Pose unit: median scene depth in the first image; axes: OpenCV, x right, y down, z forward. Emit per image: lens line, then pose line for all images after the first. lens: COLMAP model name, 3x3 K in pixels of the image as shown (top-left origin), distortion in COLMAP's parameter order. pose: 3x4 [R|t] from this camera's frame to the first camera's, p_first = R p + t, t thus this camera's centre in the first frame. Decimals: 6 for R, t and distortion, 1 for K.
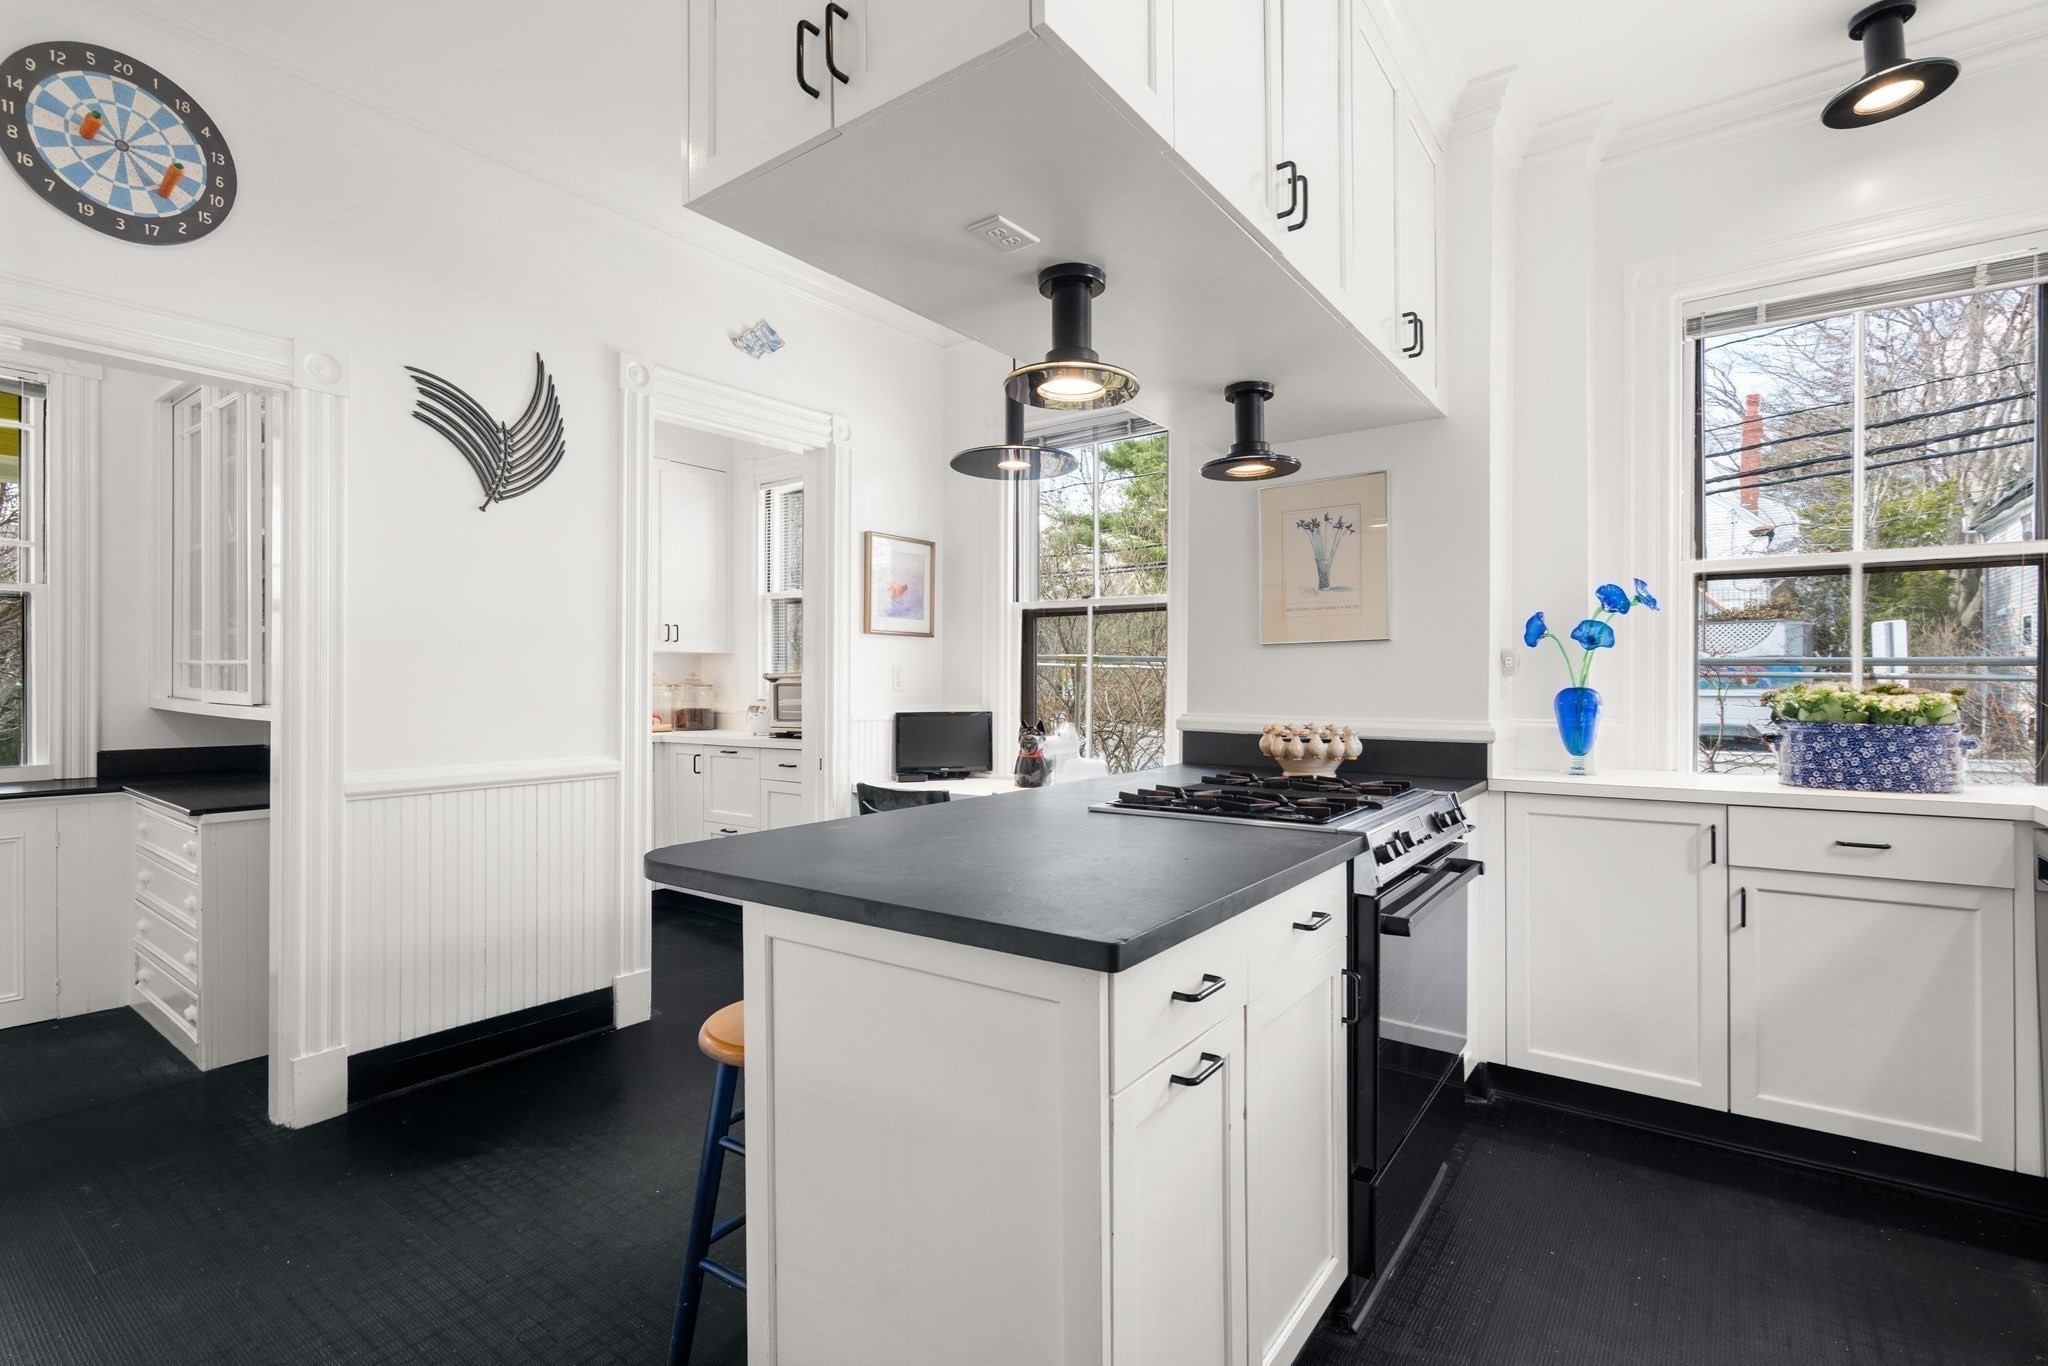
lens RADIAL K [[929.2, 0, 1023.5], [0, 929.2, 681.3], [0, 0, 1]] dist [-0.007617, 0.004672]
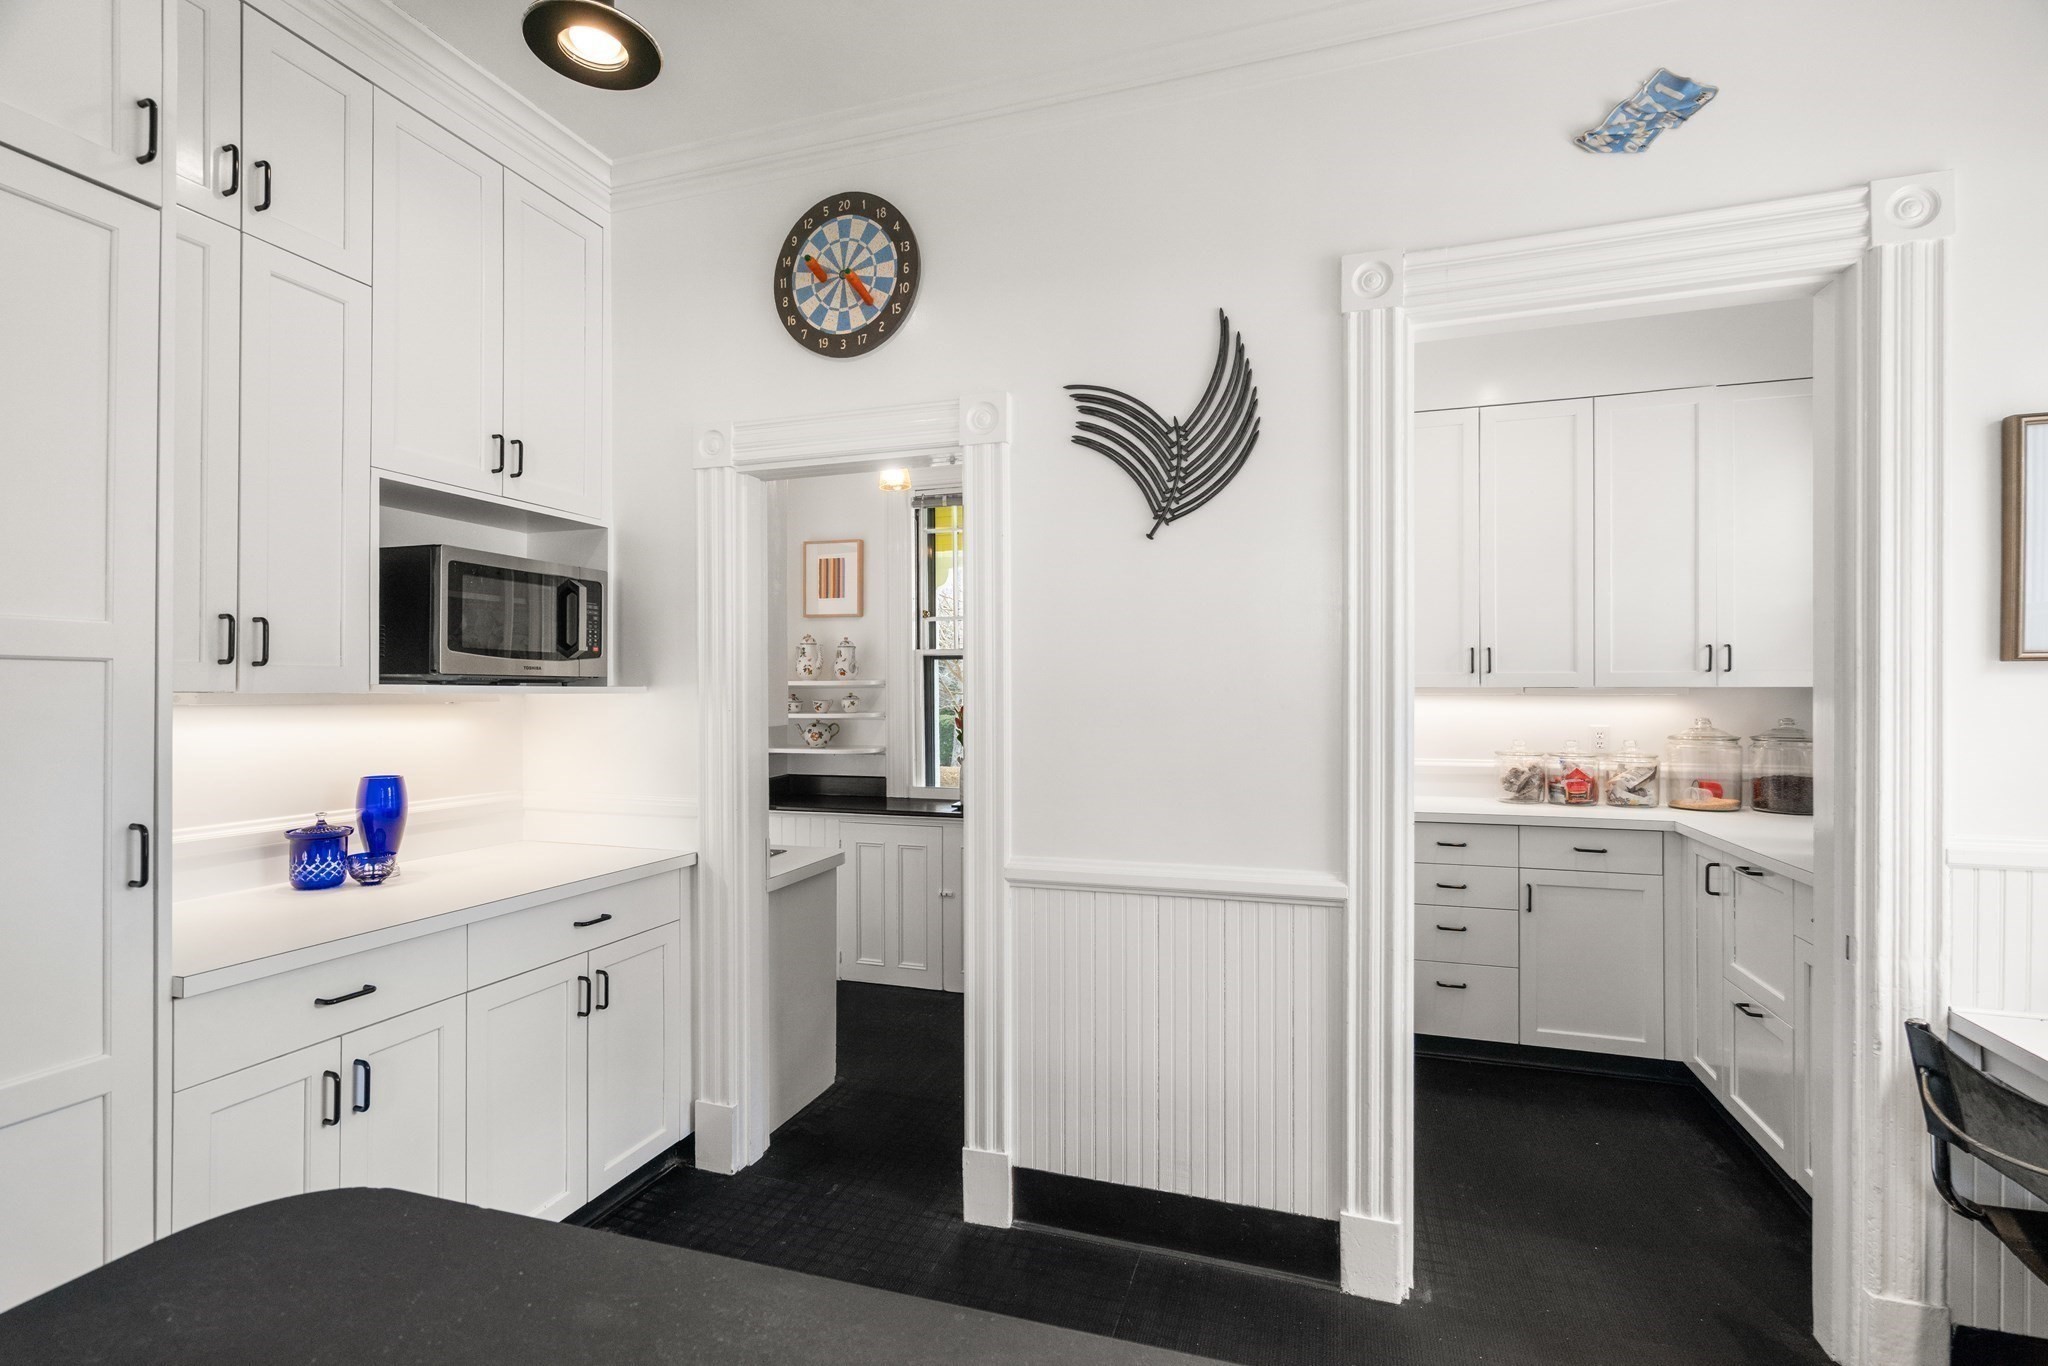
lens RADIAL K [[929.2, 0, 1024.9], [0, 929.2, 685.7], [0, 0, 1]] dist [-0.007617, 0.004672]
pose [[0.321594, -0.004270, -0.946868, 0.141310], [0.001321, 0.999991, -0.004061, -0.064587], [0.946877, 0.000055, 0.321597, 0.738137]]
